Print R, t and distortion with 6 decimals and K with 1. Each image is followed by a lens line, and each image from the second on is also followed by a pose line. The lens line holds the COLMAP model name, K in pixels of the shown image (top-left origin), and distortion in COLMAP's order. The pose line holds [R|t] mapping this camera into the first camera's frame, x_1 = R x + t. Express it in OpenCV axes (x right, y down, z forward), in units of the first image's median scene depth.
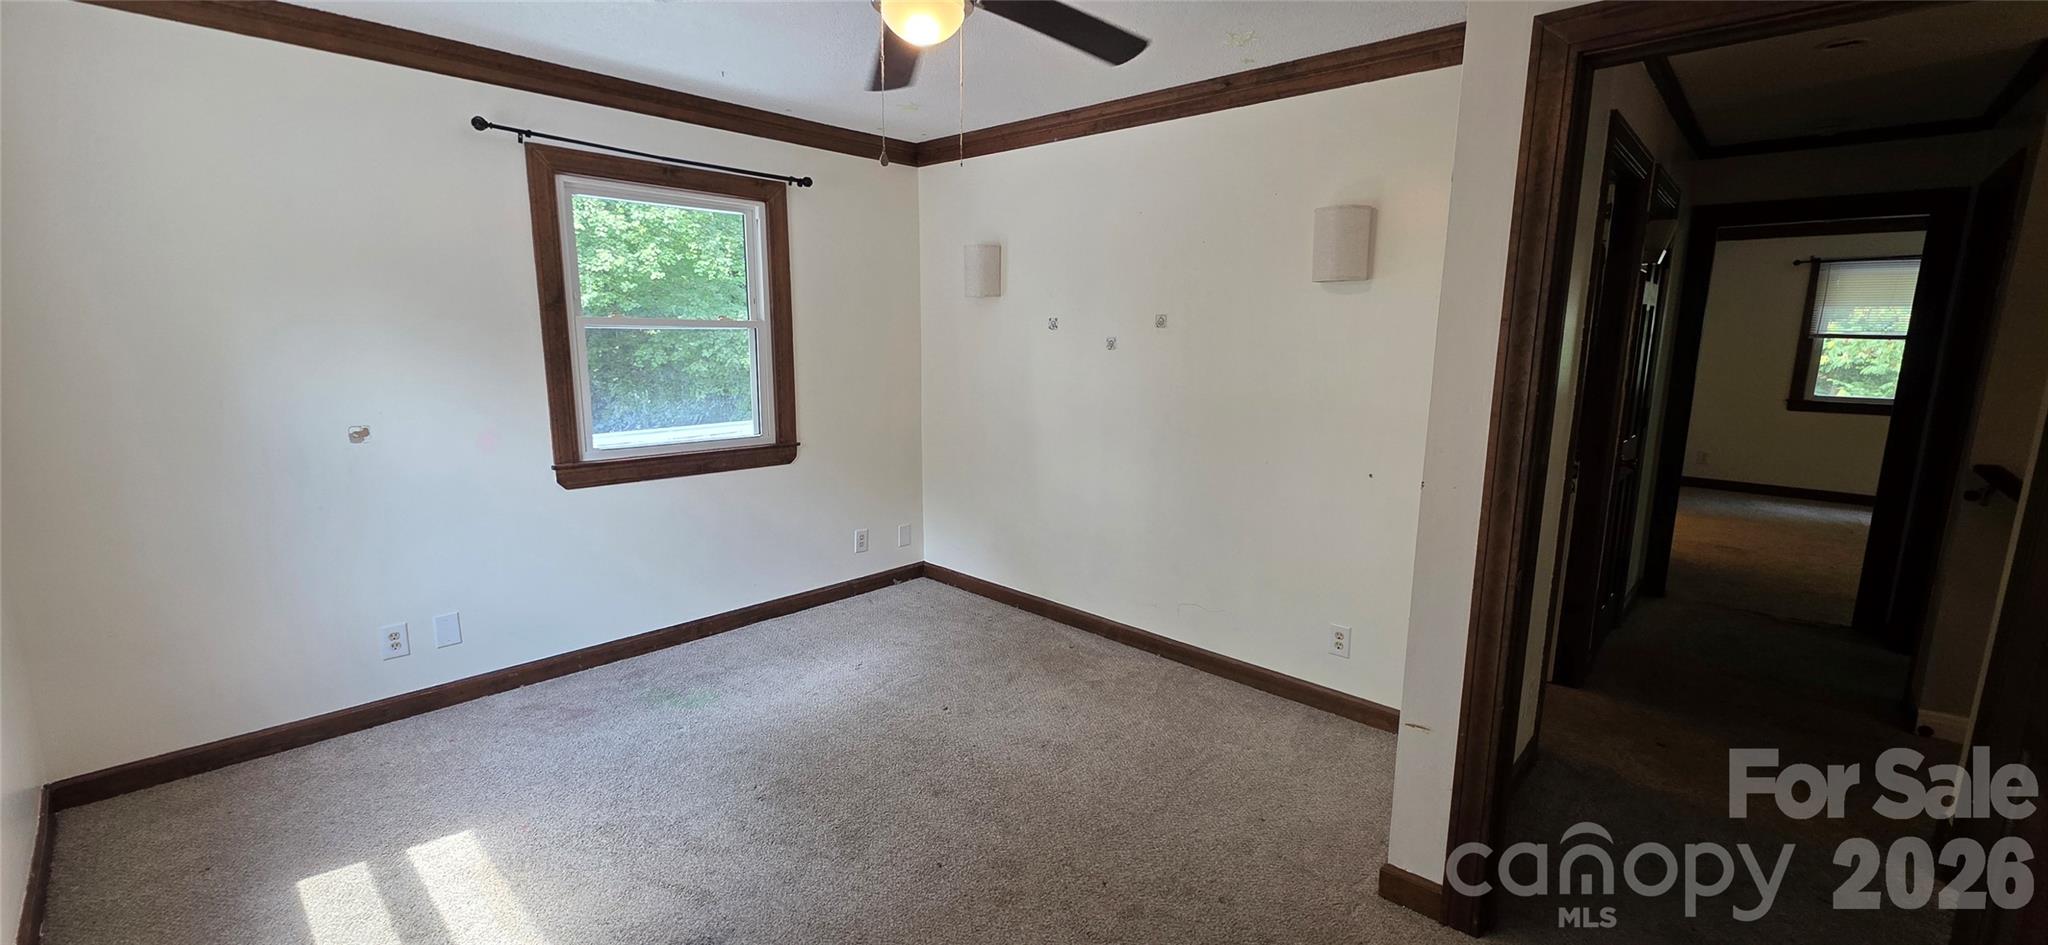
lens RADIAL K [[819.7, 0, 1020.7], [0, 819.7, 473.1], [0, 0, 1]] dist [0.002554, 0.000078]
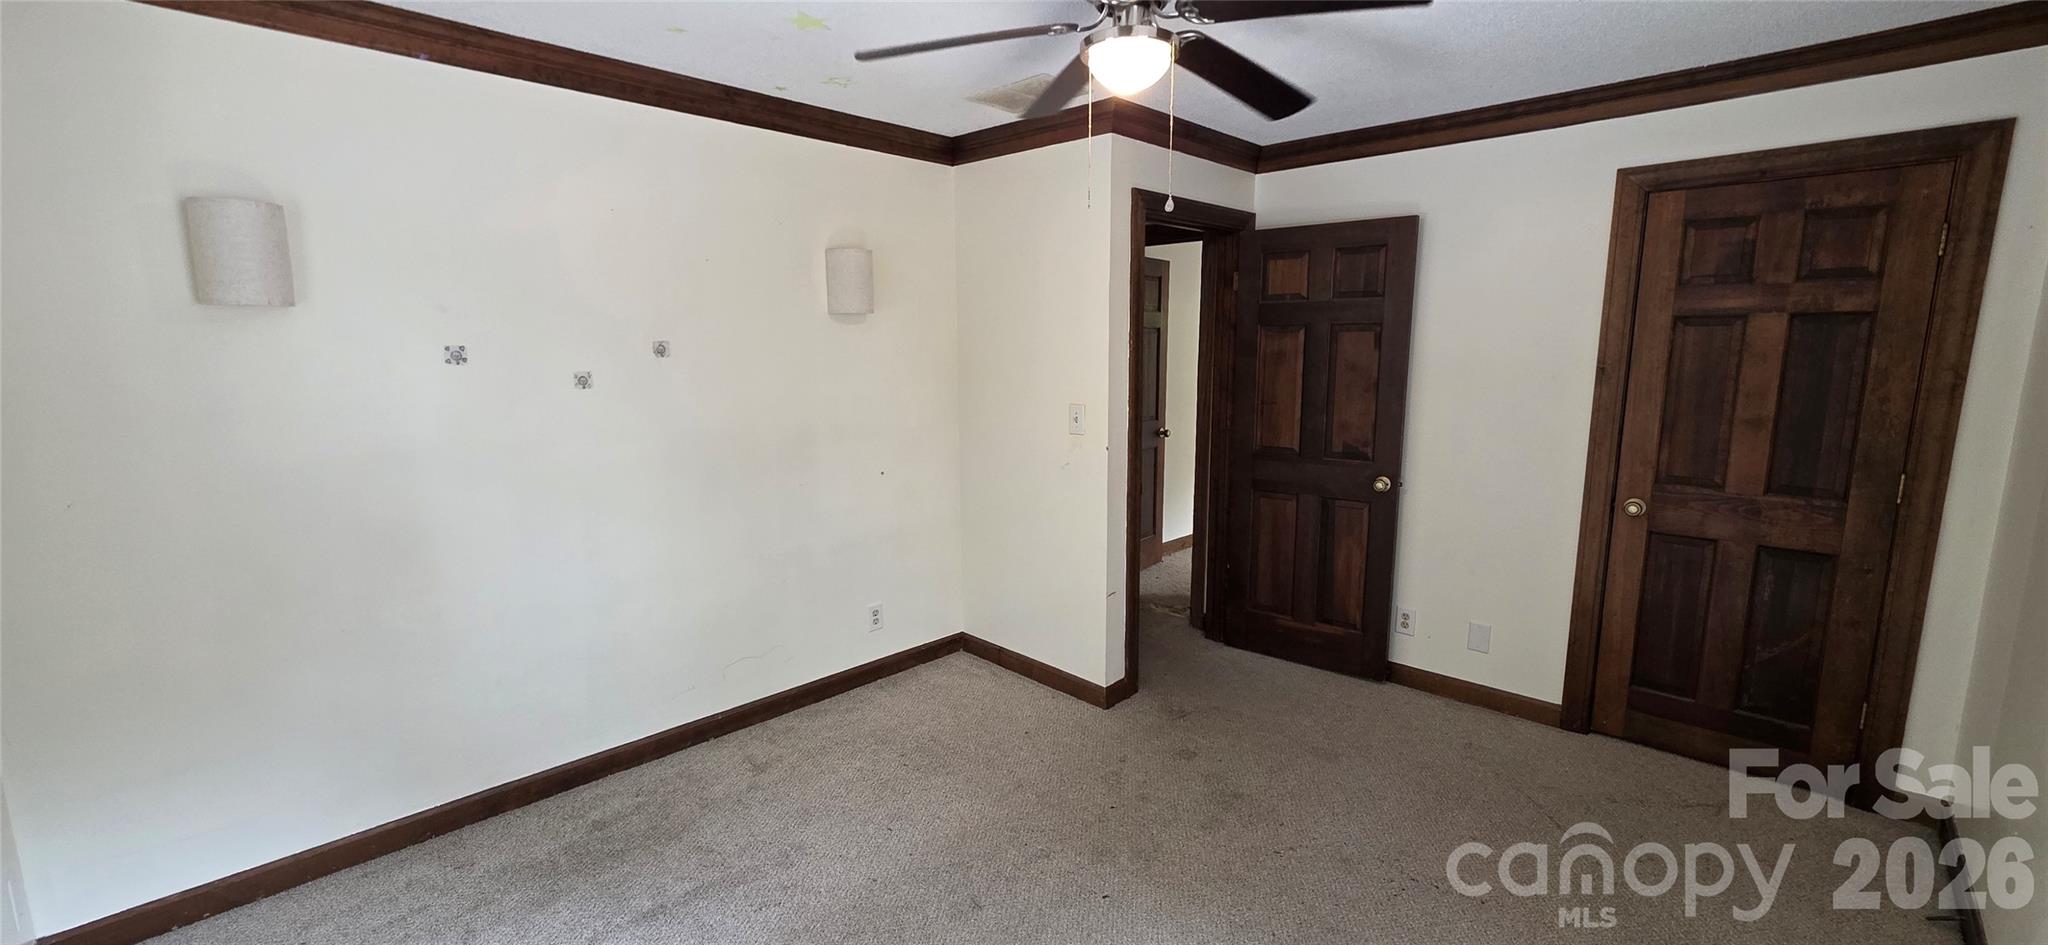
lens RADIAL K [[819.7, 0, 1020.7], [0, 819.7, 473.1], [0, 0, 1]] dist [0.002554, 0.000078]
pose [[0.016500, -0.164362, 0.986262, -0.731091], [0.183669, 0.970110, 0.158598, -0.143806], [-0.982850, 0.178528, 0.046195, 0.705933]]
